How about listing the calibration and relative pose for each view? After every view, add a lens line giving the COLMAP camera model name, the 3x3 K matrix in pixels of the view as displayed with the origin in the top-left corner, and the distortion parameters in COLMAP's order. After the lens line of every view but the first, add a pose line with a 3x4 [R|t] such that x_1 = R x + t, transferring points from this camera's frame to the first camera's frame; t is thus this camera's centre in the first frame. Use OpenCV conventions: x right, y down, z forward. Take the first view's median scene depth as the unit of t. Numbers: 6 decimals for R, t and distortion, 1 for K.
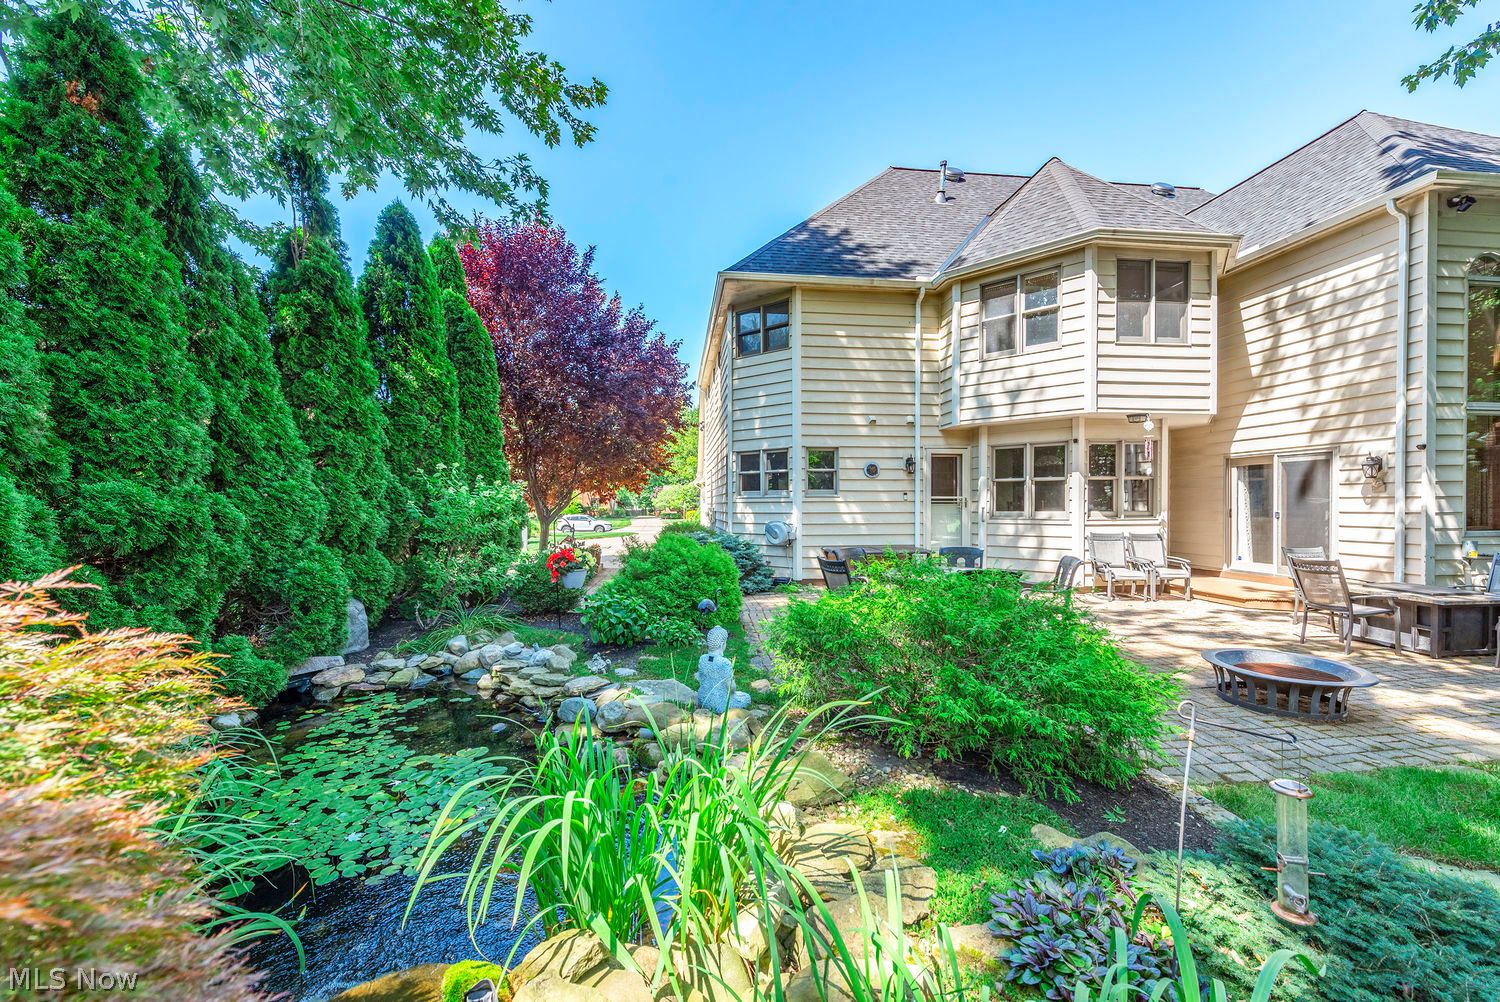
lens RADIAL K [[607.9, 0, 747.7], [0, 607.9, 503.8], [0, 0, 1]] dist [0.001077, -0.000962]
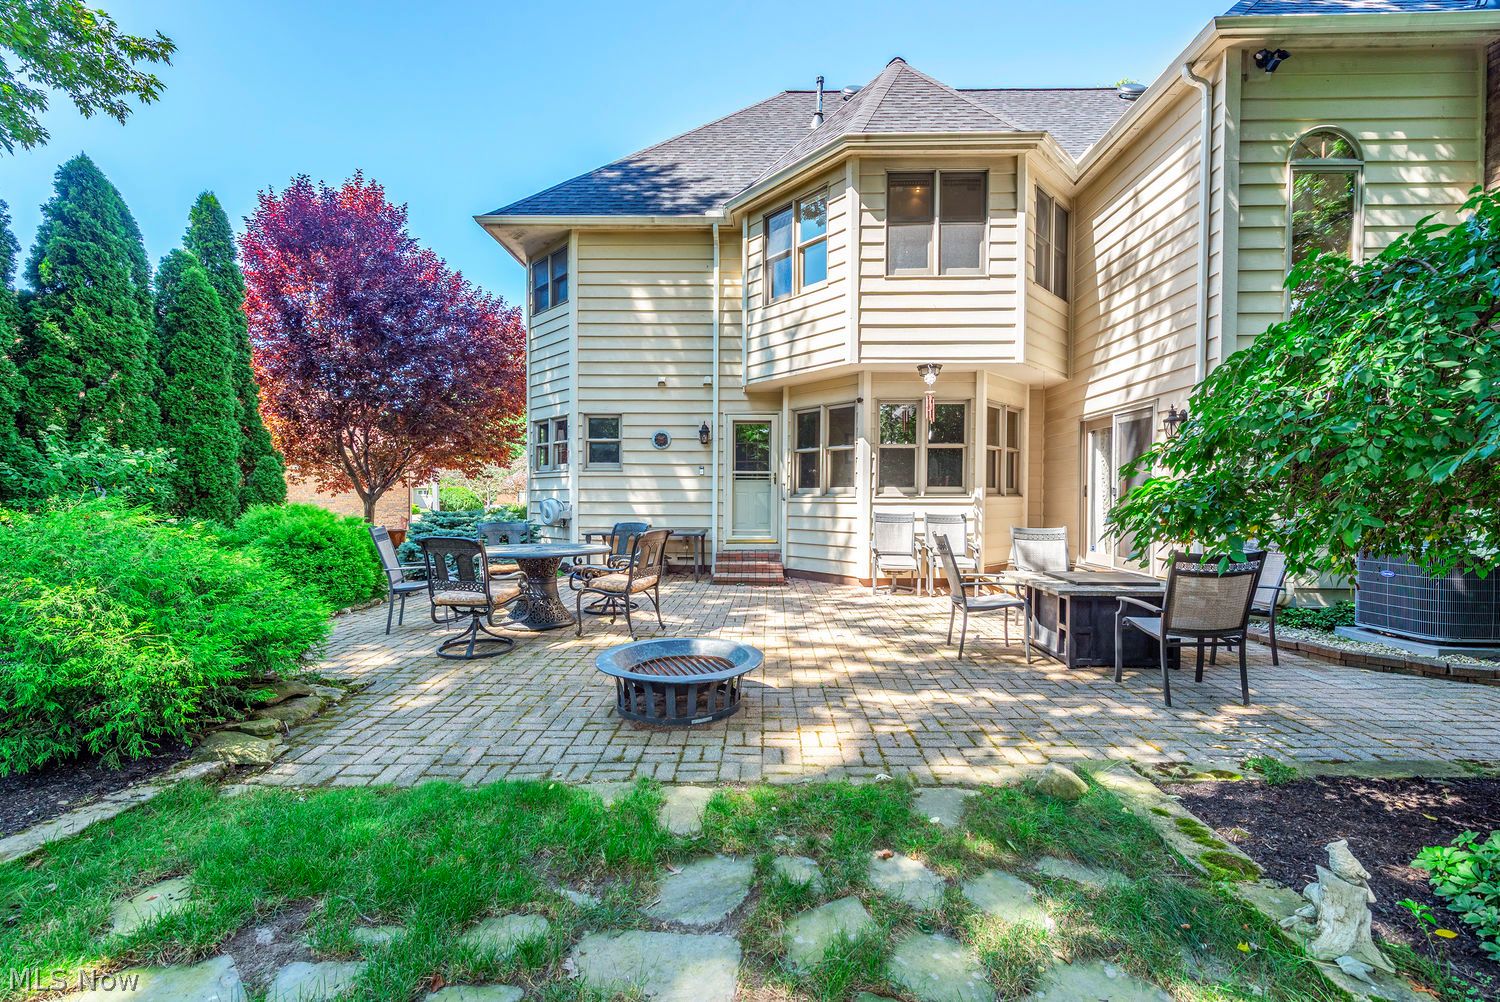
lens RADIAL K [[679.5, 0, 748.8], [0, 679.5, 504.2], [0, 0, 1]] dist [-0.000066, 0.000649]
pose [[0.989727, 0.008258, -0.142730, 0.516976], [-0.007004, 0.999932, 0.009292, 0.028527], [0.142797, -0.008197, 0.989718, 0.071193]]
